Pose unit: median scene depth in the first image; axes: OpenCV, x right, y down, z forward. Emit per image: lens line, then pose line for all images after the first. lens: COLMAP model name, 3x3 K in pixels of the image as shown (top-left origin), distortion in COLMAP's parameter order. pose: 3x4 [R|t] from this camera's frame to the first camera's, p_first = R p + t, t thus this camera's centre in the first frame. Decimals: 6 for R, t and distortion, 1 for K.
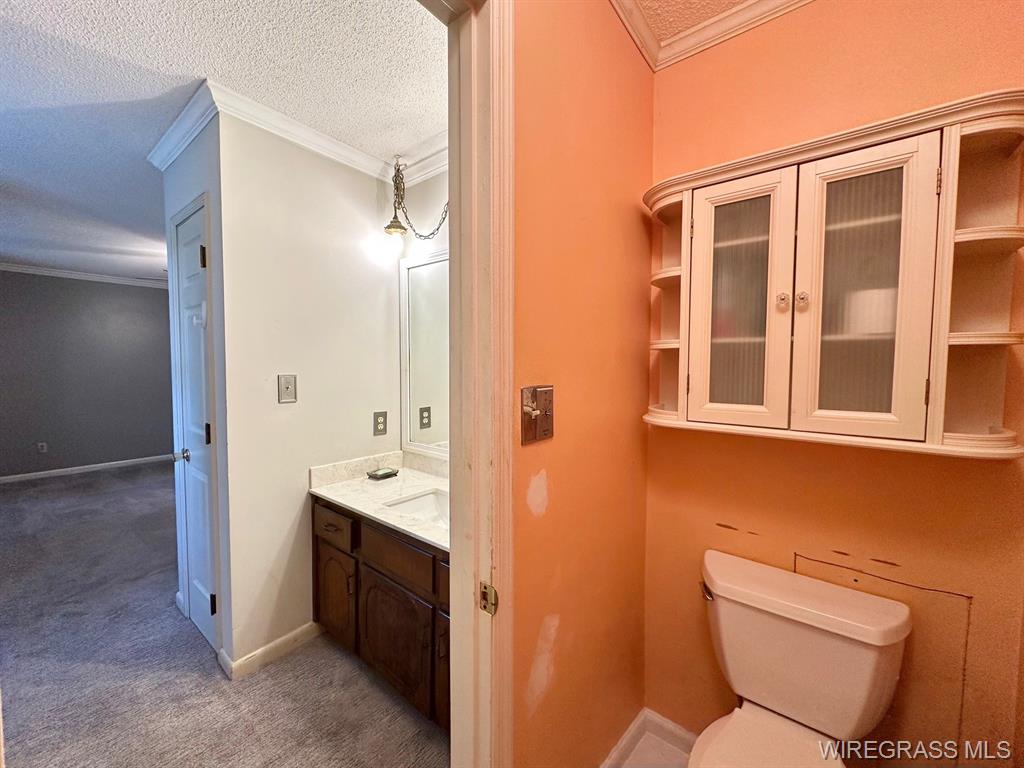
lens RADIAL K [[410.0, 0, 513.8], [0, 410.0, 380.4], [0, 0, 1]] dist [0.001870, 0.000070]
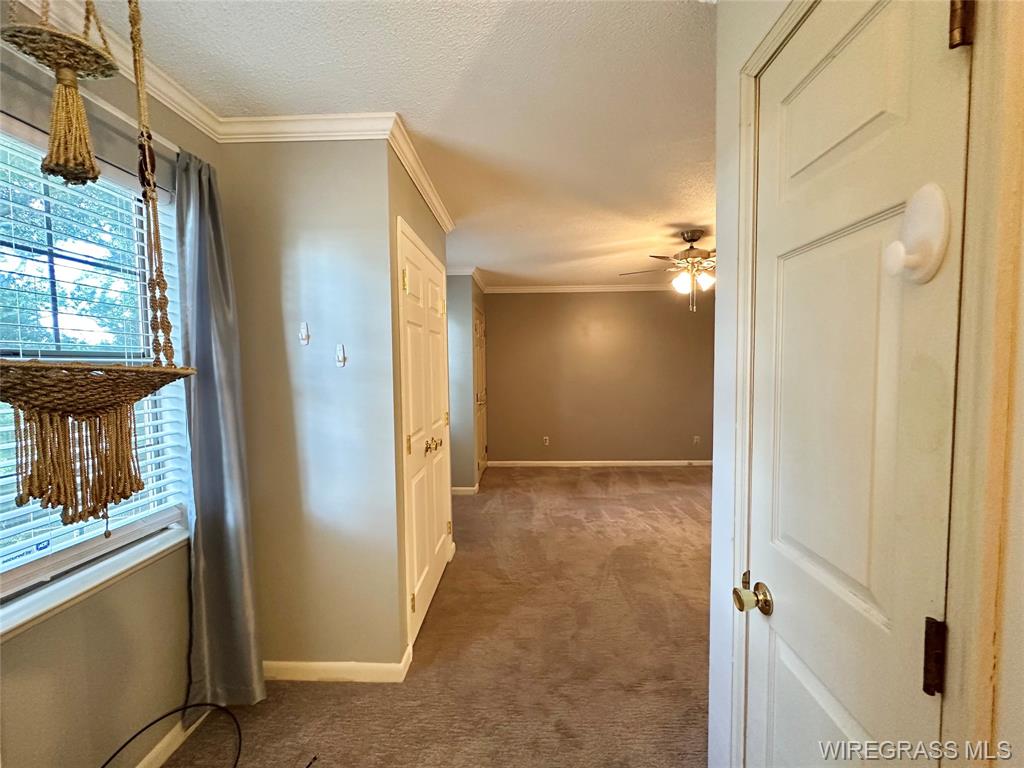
lens RADIAL K [[407.3, 0, 513.0], [0, 407.3, 388.4], [0, 0, 1]] dist [-0.000913, 0.000391]
pose [[0.590263, 0.039713, -0.806233, -0.349232], [-0.027247, 0.999200, 0.029270, -0.024298], [0.806751, 0.004690, 0.590873, 0.302663]]
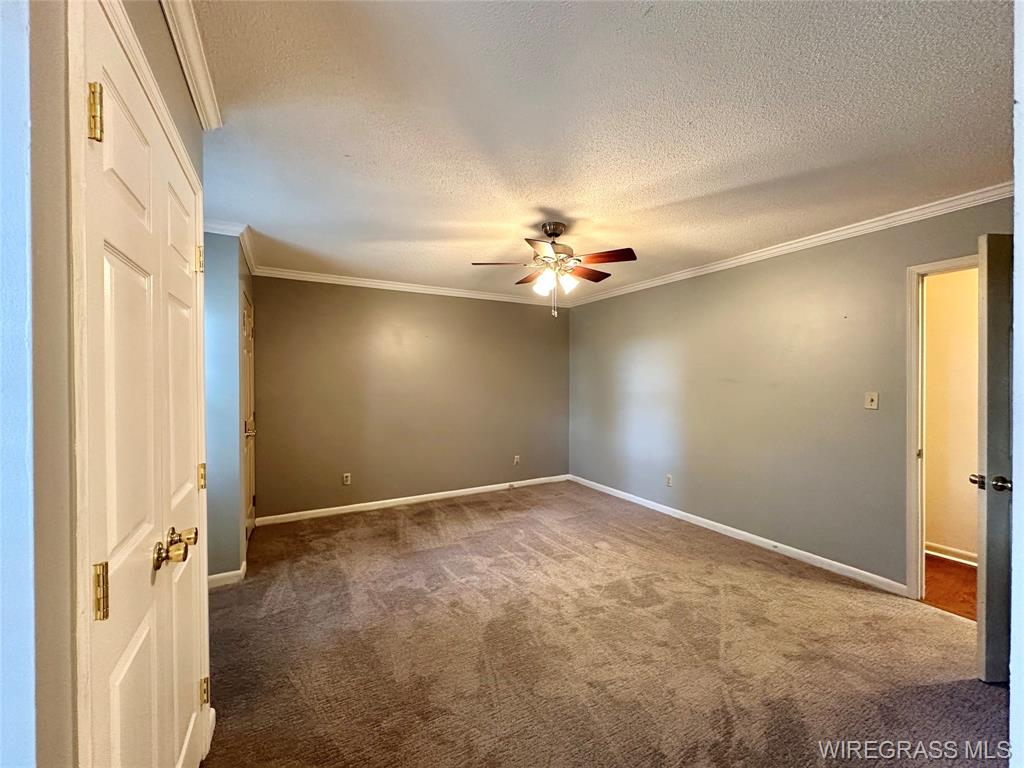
lens RADIAL K [[407.3, 0, 510.8], [0, 407.3, 384.4], [0, 0, 1]] dist [-0.000913, 0.000391]
pose [[0.920873, -0.001035, -0.389861, -0.611492], [-0.014737, 0.999189, -0.037464, -0.018534], [0.389584, 0.040245, 0.920111, 0.406030]]
